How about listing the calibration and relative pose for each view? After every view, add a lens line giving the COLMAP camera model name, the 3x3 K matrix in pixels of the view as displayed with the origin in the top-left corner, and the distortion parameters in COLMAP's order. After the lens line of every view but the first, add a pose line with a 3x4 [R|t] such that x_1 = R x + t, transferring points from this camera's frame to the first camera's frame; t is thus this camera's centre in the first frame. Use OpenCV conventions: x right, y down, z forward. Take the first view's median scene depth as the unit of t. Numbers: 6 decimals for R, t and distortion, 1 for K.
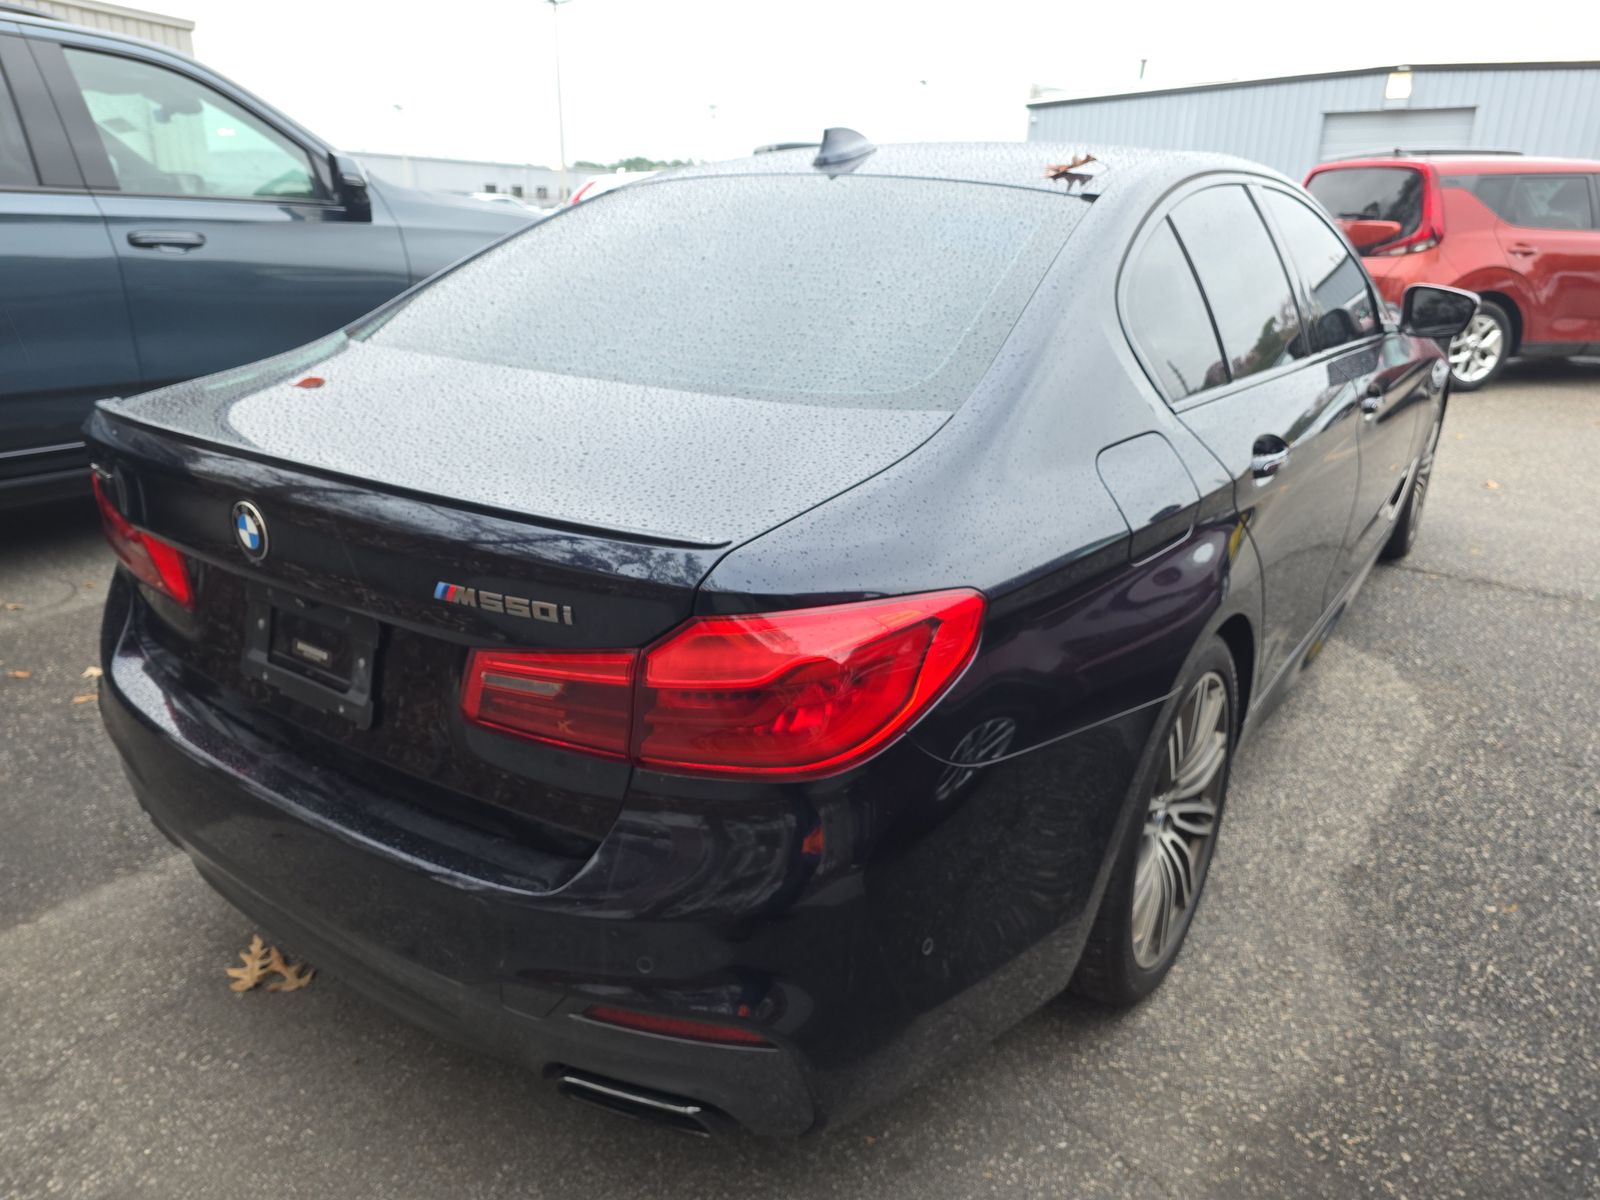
lens RADIAL K [[1086.4, 0, 800.0], [0, 1086.4, 600.0], [0, 0, 1]] dist [0.009146, -0.001503]
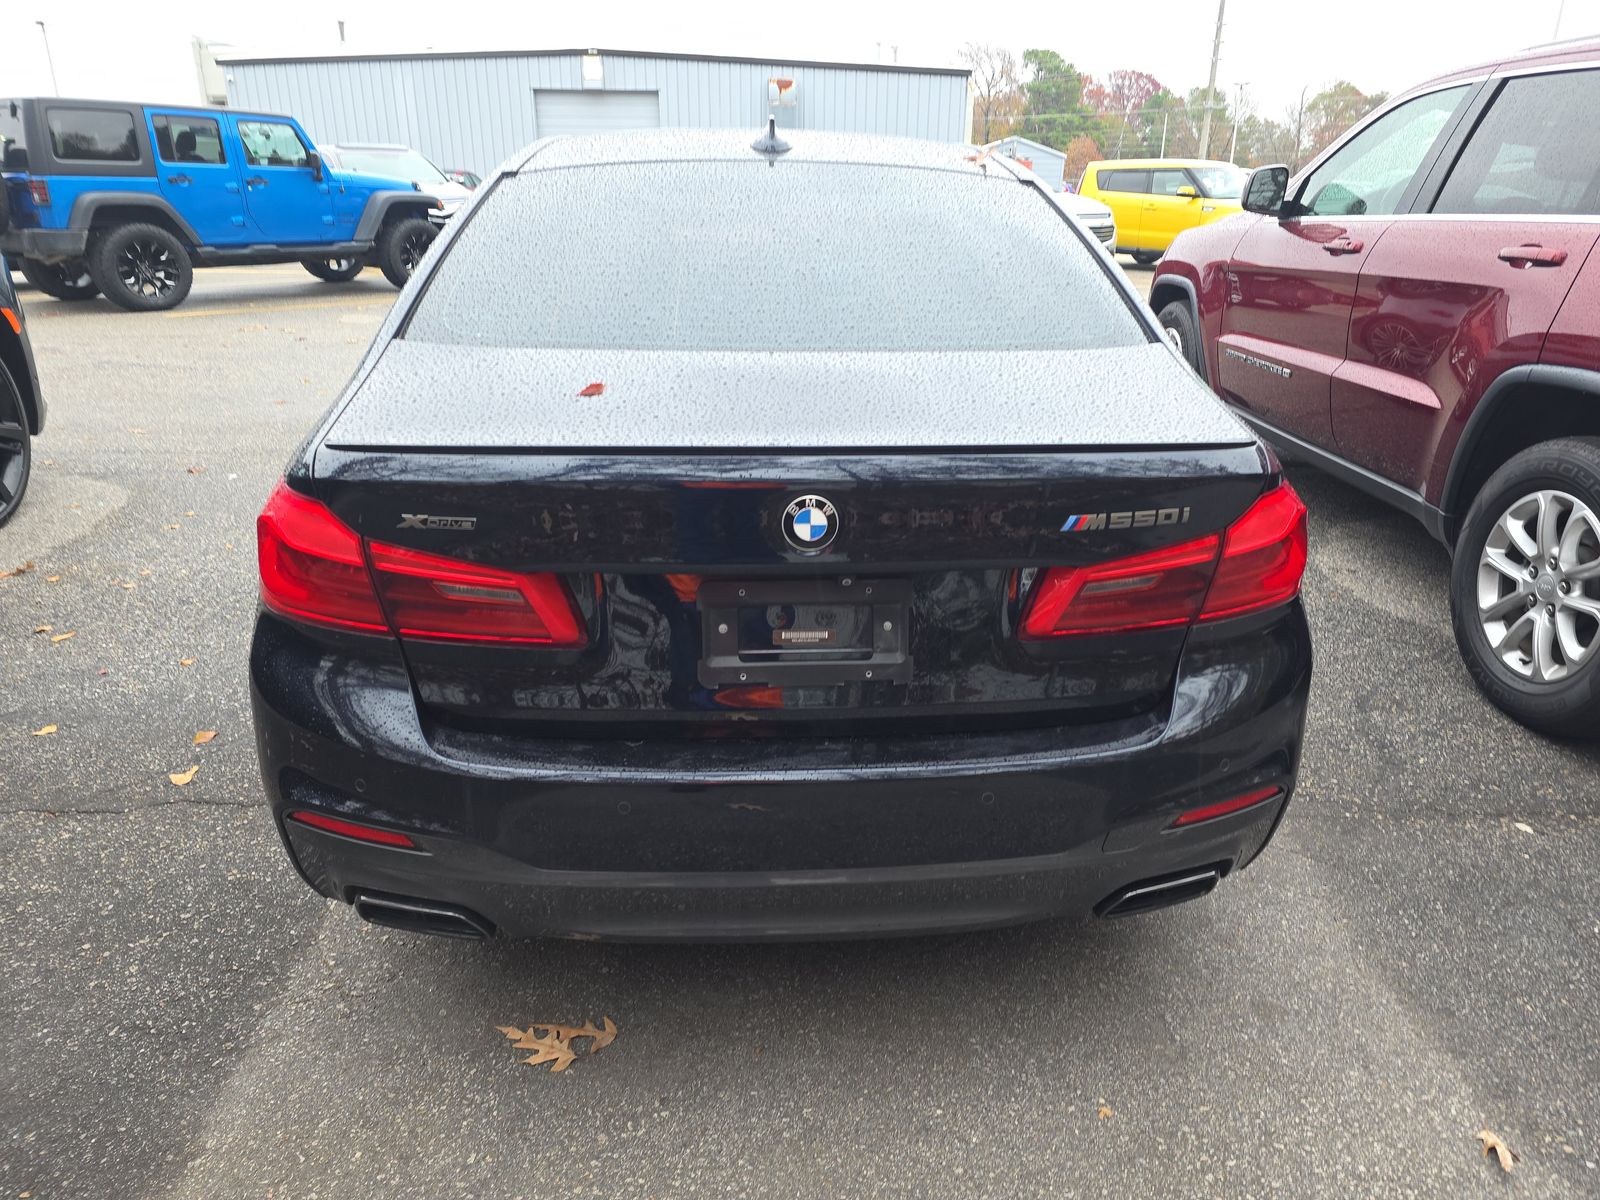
lens RADIAL K [[1068.4, 0, 800.0], [0, 1068.4, 600.0], [0, 0, 1]] dist [0.057600, -0.002224]
pose [[0.787528, -0.231447, 0.571168, -0.574028], [0.217529, 0.971541, 0.093754, -0.046463], [-0.576612, 0.050412, 0.815461, 0.094390]]
